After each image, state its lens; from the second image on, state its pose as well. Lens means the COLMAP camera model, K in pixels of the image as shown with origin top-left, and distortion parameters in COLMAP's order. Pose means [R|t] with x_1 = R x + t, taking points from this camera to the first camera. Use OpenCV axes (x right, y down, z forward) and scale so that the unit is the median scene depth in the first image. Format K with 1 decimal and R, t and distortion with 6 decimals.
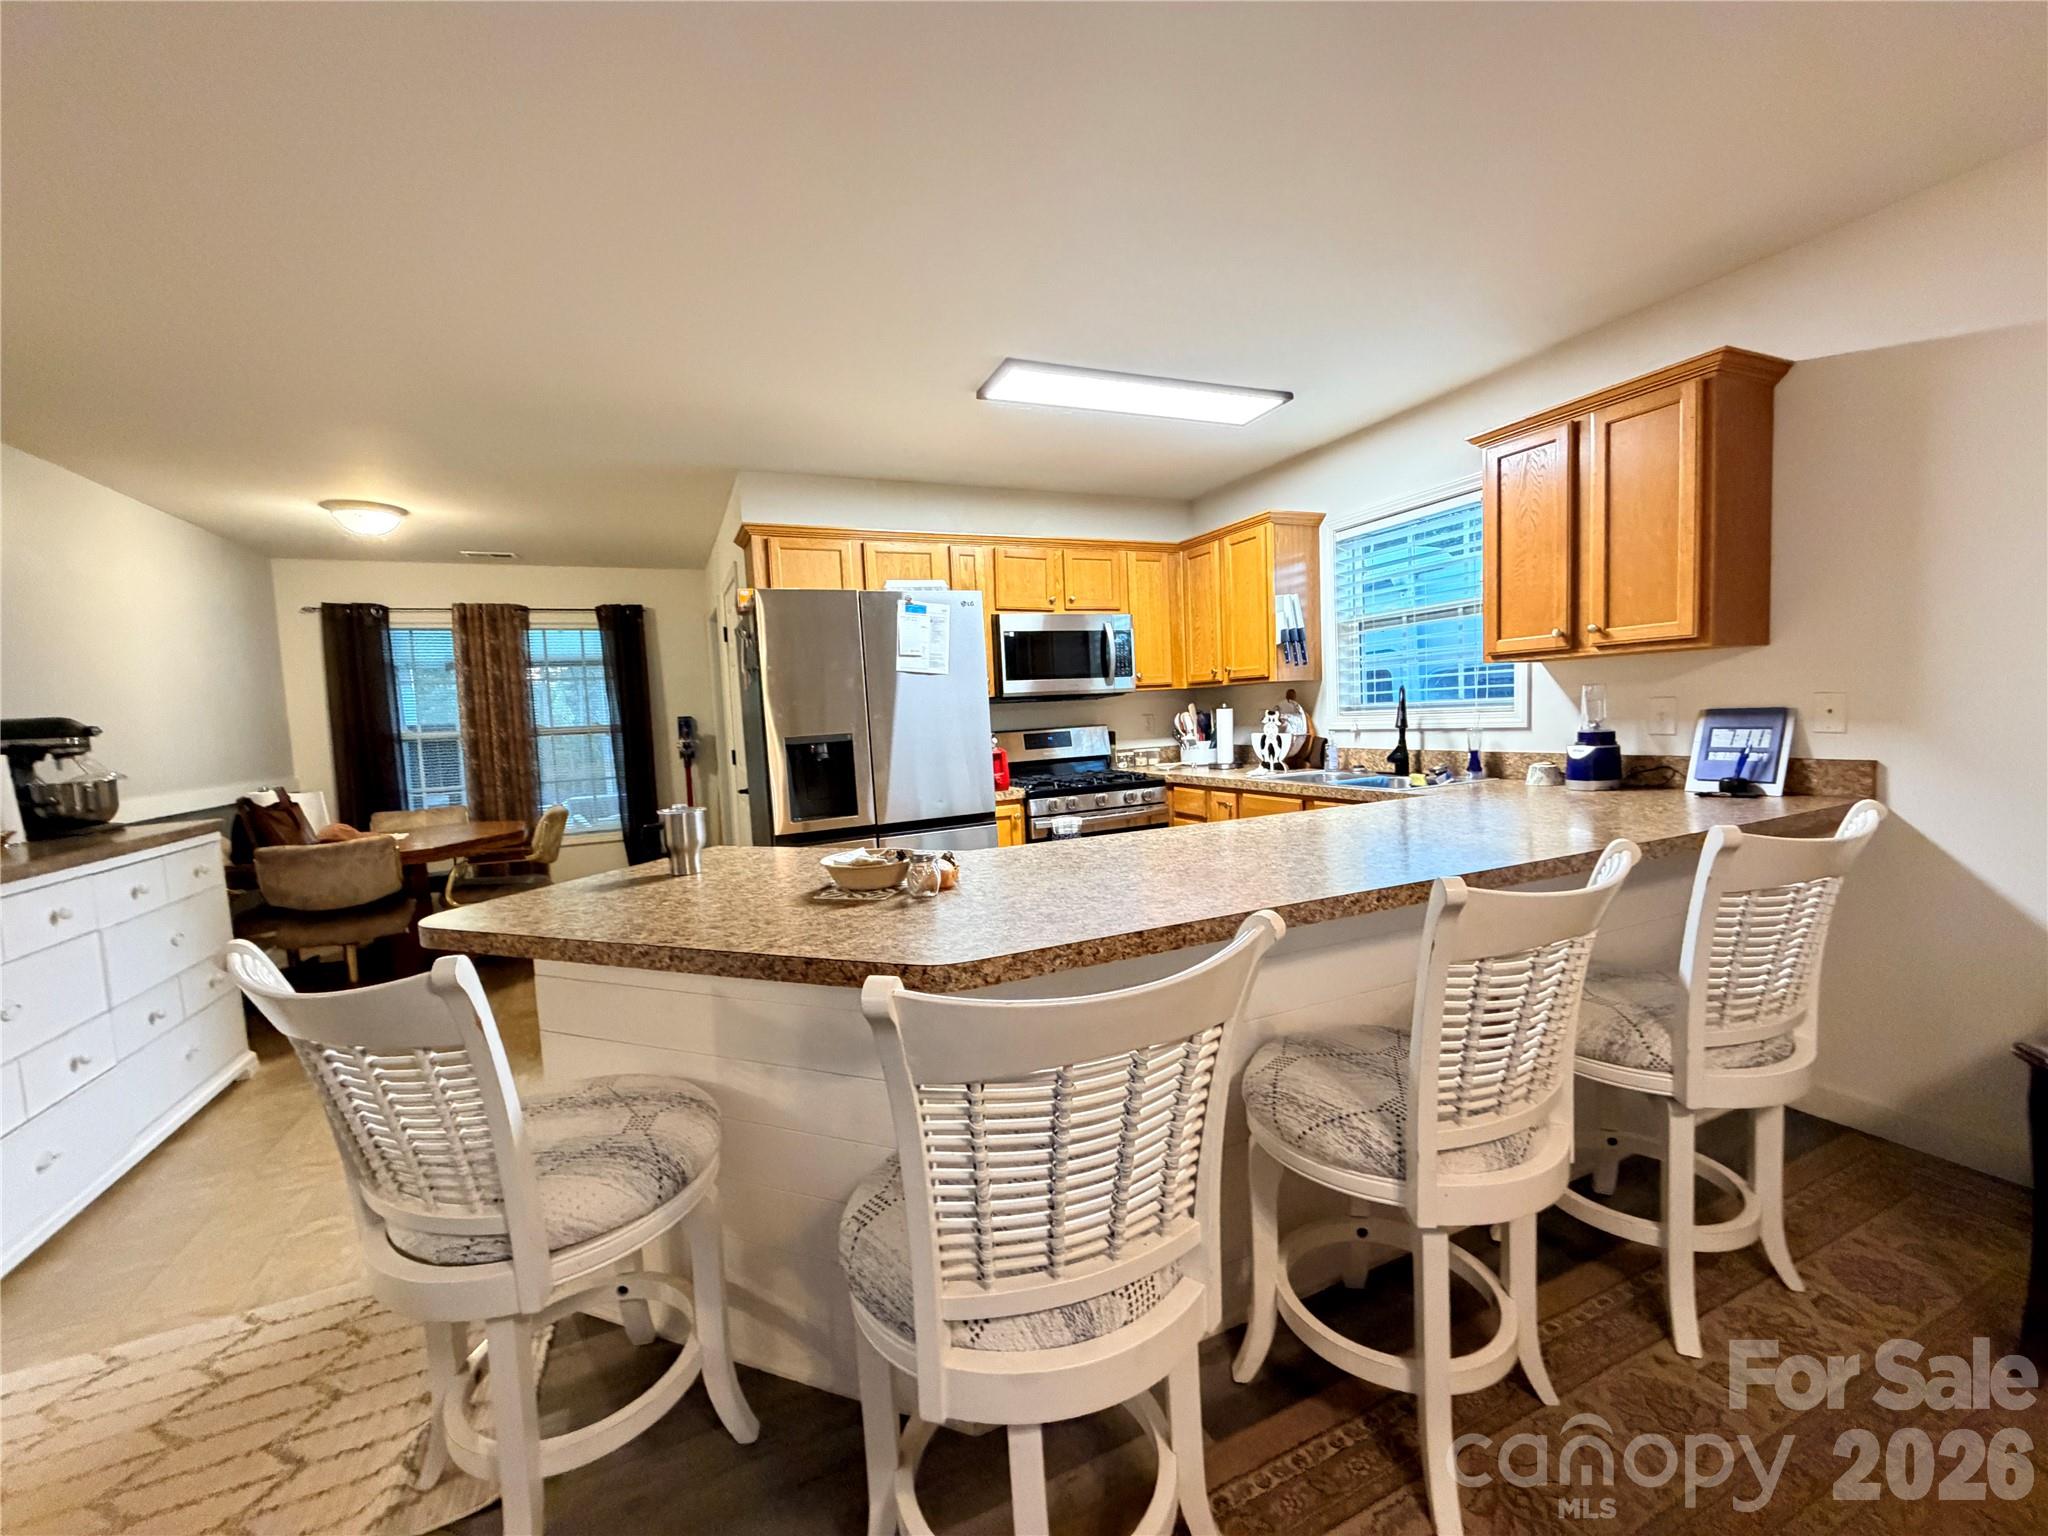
lens RADIAL K [[816.8, 0, 1016.4], [0, 816.8, 767.9], [0, 0, 1]] dist [-0.000653, 0.000086]
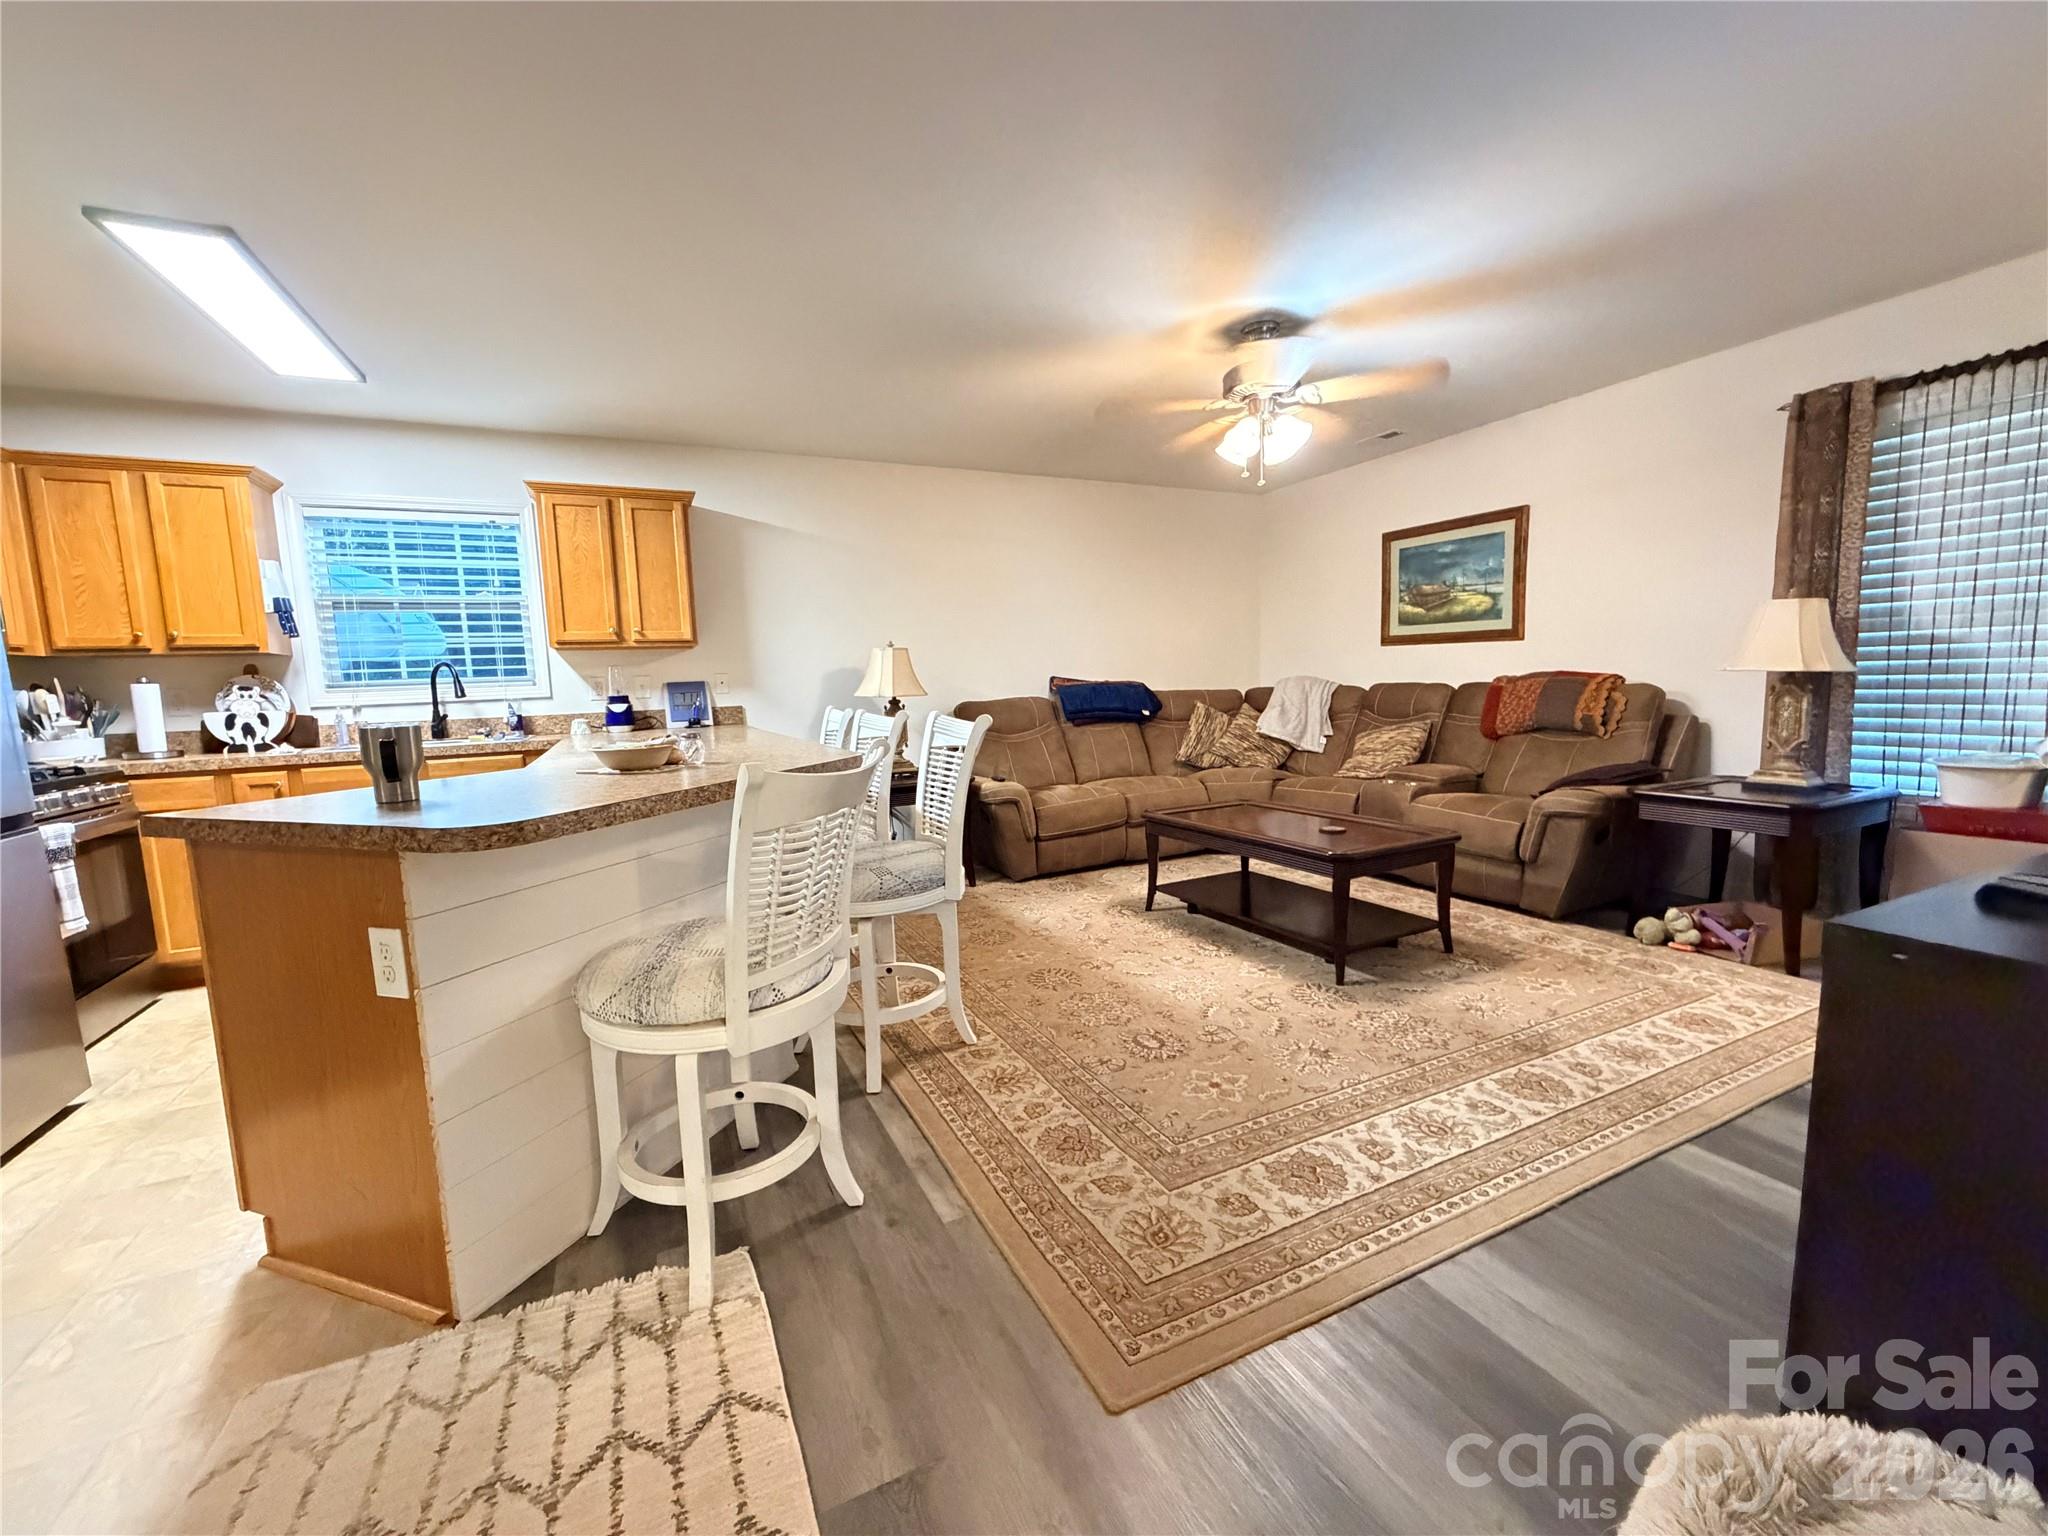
lens RADIAL K [[816.8, 0, 1016.4], [0, 816.8, 767.9], [0, 0, 1]] dist [-0.000653, 0.000086]
pose [[-0.029390, -0.057865, 0.997892, -0.602649], [0.104915, 0.992630, 0.060650, 0.052862], [-0.994047, 0.106476, -0.023102, 0.187880]]
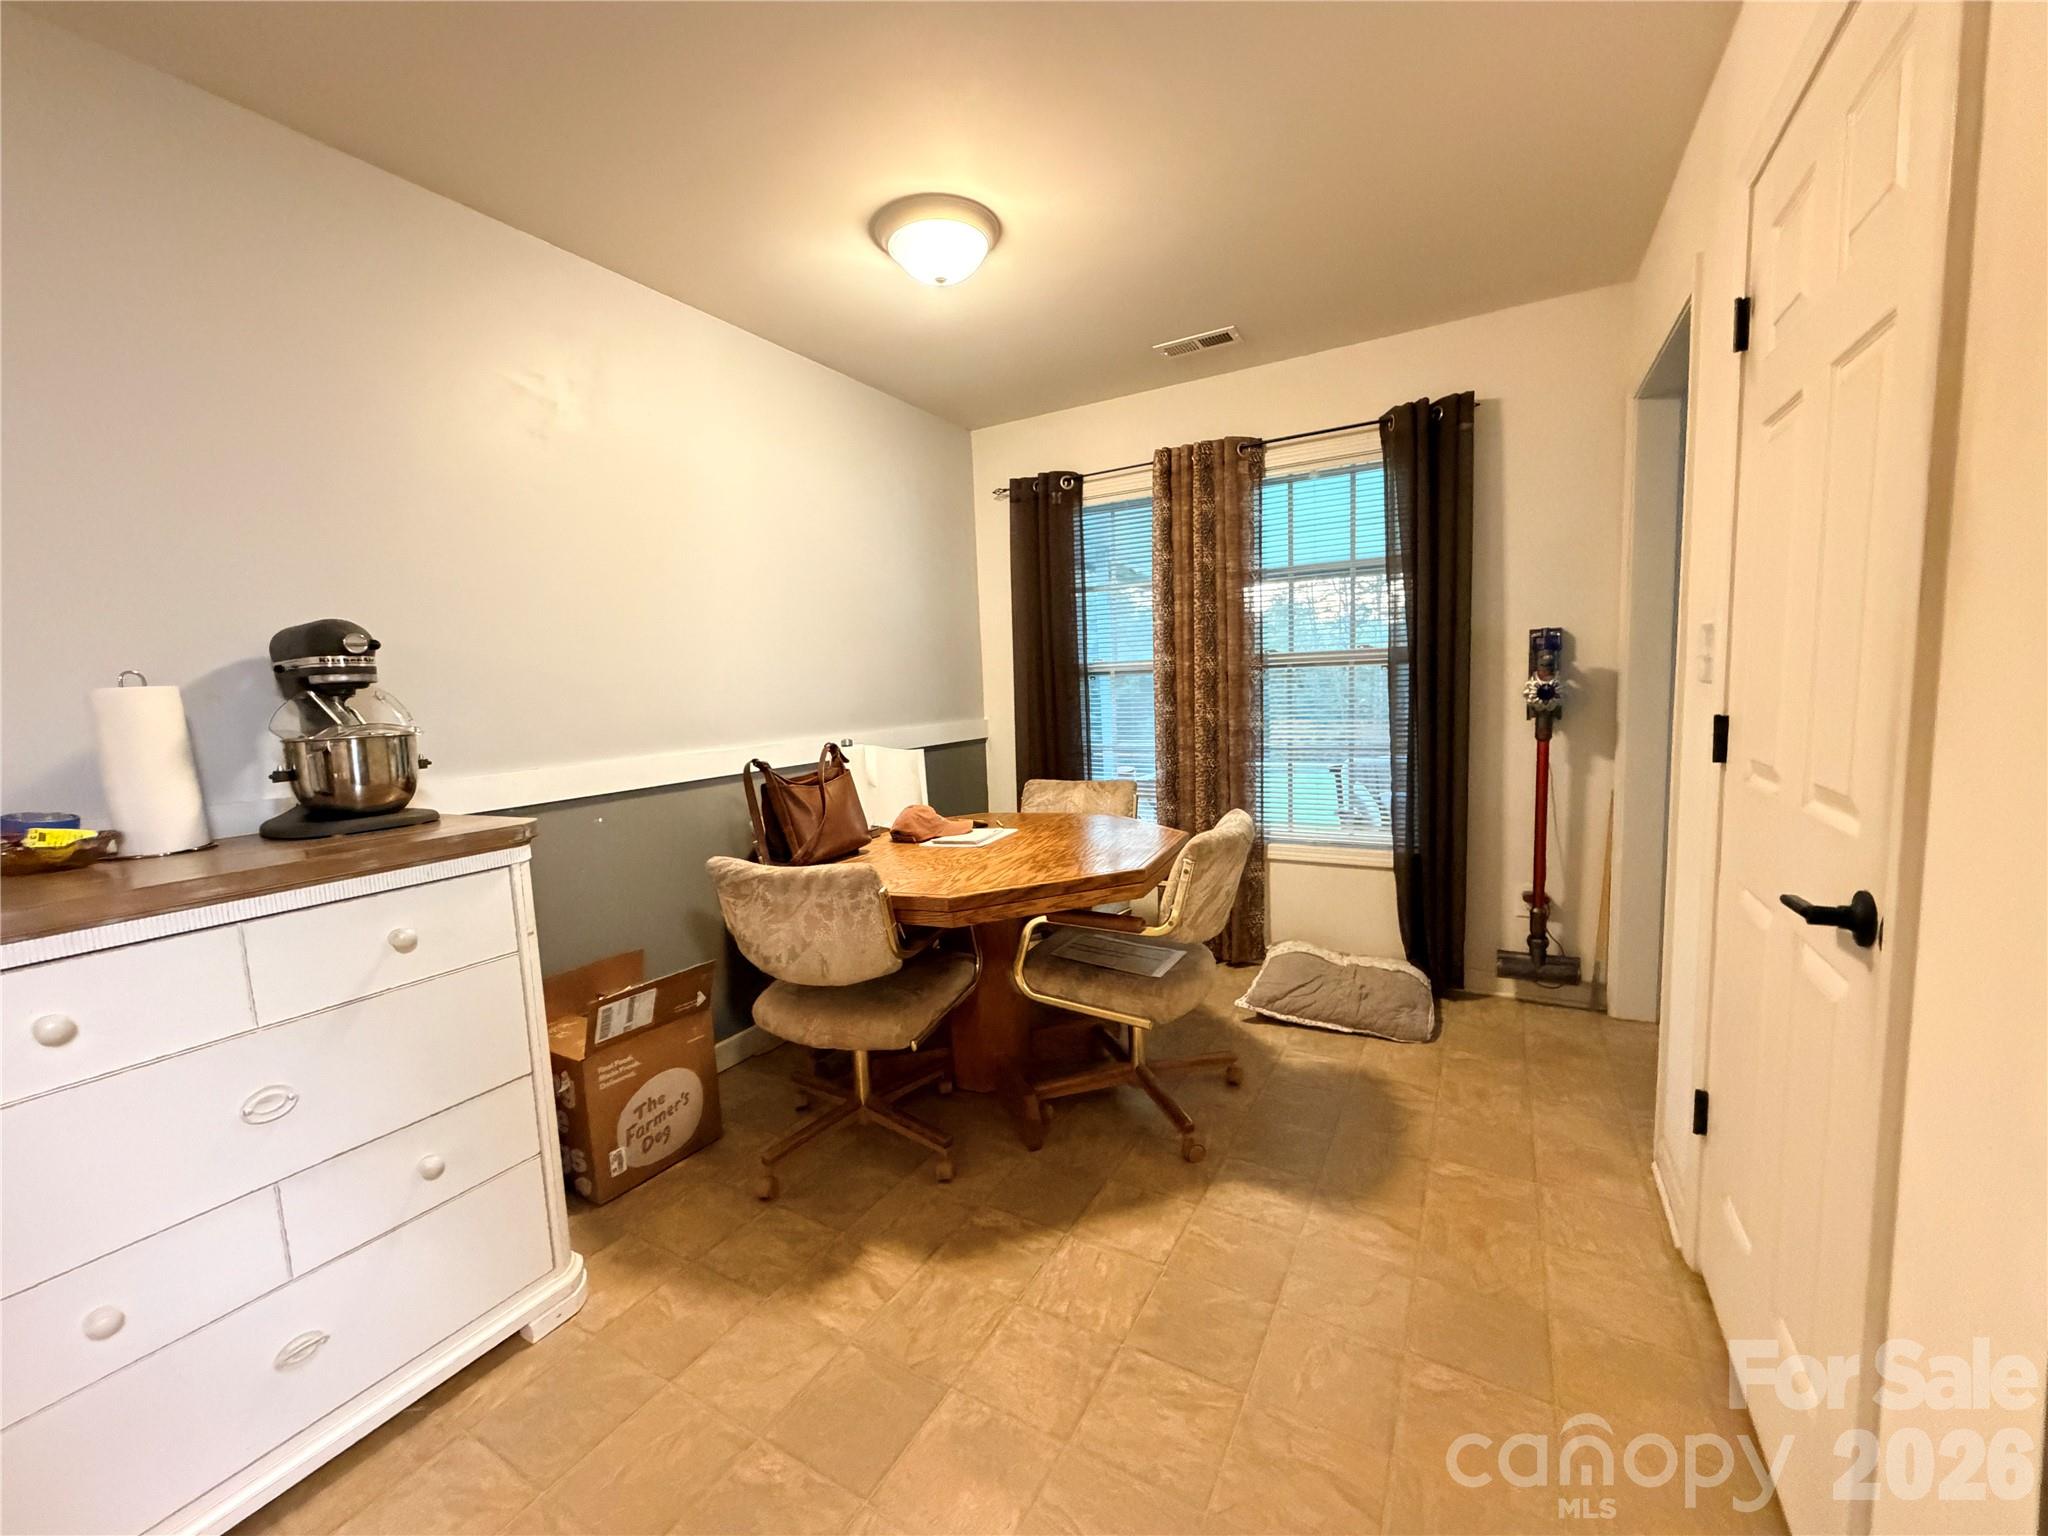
lens RADIAL K [[816.8, 0, 1016.4], [0, 816.8, 767.9], [0, 0, 1]] dist [-0.000653, 0.000086]
pose [[0.585527, 0.105381, -0.803774, -0.304632], [-0.044211, 0.994190, 0.098140, -0.024976], [0.809446, -0.021928, 0.586784, 0.729321]]
